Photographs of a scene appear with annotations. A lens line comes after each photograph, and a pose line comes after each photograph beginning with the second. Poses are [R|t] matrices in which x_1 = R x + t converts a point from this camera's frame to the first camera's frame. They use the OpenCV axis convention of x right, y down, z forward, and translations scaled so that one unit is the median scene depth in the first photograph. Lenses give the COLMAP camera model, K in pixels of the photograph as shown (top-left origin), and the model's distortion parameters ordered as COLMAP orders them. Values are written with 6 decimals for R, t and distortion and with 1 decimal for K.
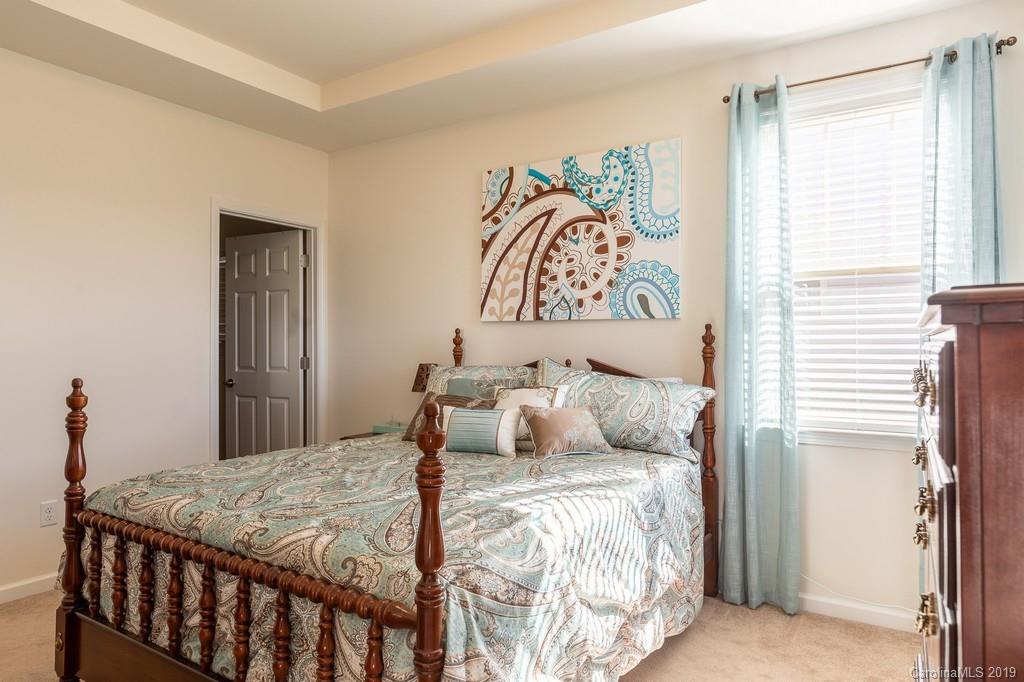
lens RADIAL K [[660.9, 0, 511.4], [0, 660.9, 342.0], [0, 0, 1]] dist [0.005069, -0.000382]
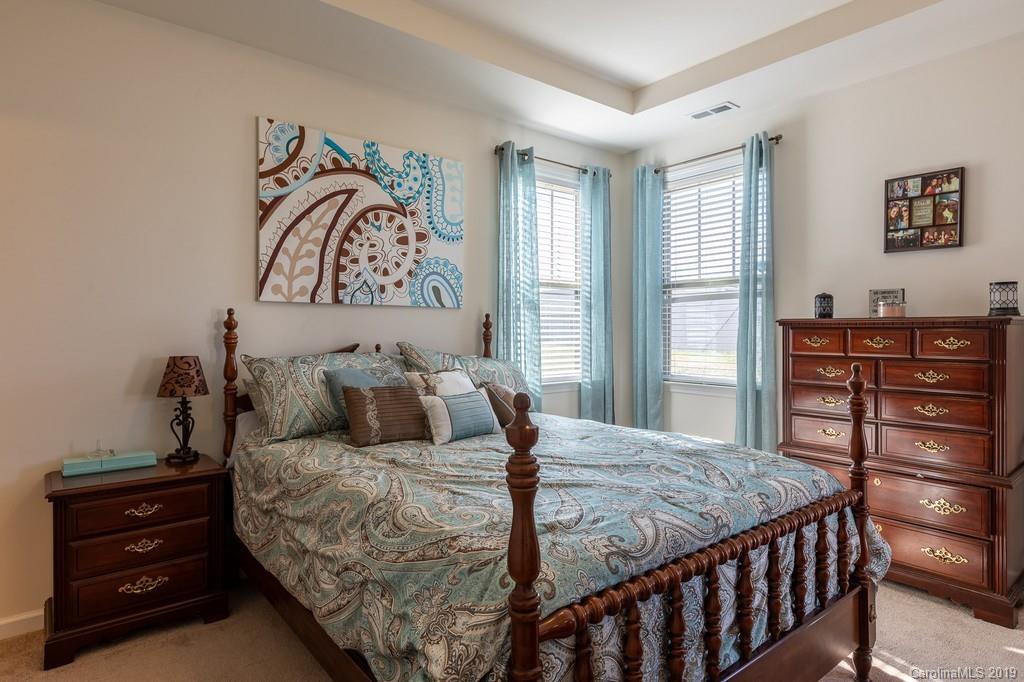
lens RADIAL K [[574.3, 0, 512.4], [0, 574.3, 336.1], [0, 0, 1]] dist [0.003522, 0.000278]
pose [[0.302725, -0.009959, 0.953026, -0.692967], [-0.002920, 0.999931, 0.011376, 0.003730], [-0.953074, -0.006226, 0.302675, 0.540923]]
